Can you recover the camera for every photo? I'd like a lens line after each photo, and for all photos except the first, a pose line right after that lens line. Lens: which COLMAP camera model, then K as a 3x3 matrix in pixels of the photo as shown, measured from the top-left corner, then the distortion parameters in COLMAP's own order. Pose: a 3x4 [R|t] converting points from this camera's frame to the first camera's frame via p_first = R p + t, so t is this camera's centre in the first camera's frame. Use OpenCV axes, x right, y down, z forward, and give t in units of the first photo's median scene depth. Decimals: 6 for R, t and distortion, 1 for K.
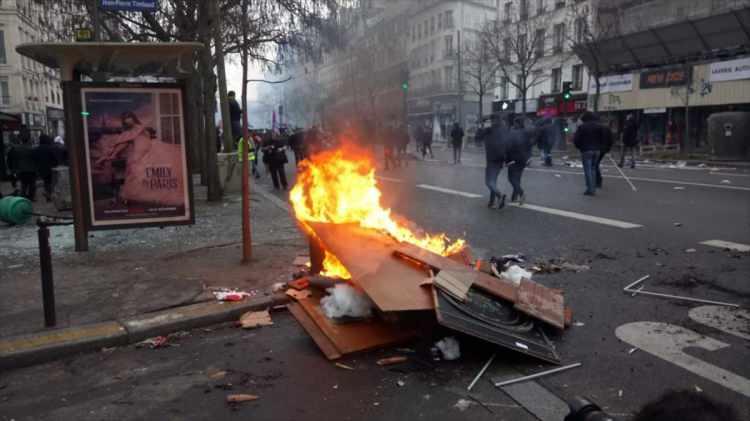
lens RADIAL K [[577.1, 0, 375.0], [0, 577.1, 210.5], [0, 0, 1]] dist [0.099930, -0.164112]
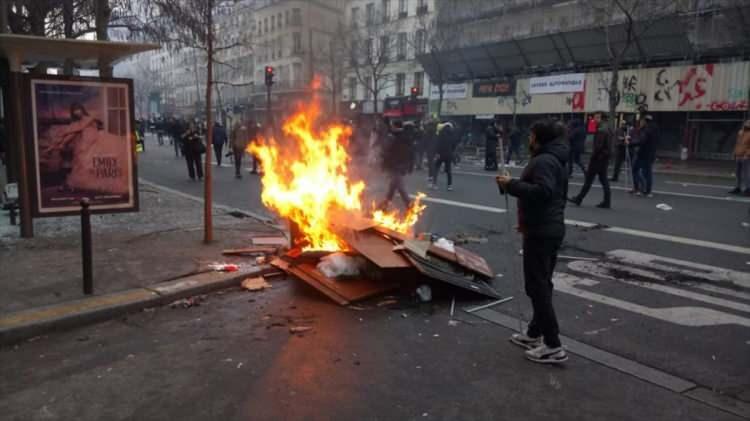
lens RADIAL K [[577.1, 0, 375.0], [0, 577.1, 210.5], [0, 0, 1]] dist [0.099930, -0.164112]
pose [[0.961117, -0.005494, 0.276088, -0.196605], [0.003421, 0.999962, 0.007988, 0.015803], [-0.276122, -0.006733, 0.961099, -0.156519]]
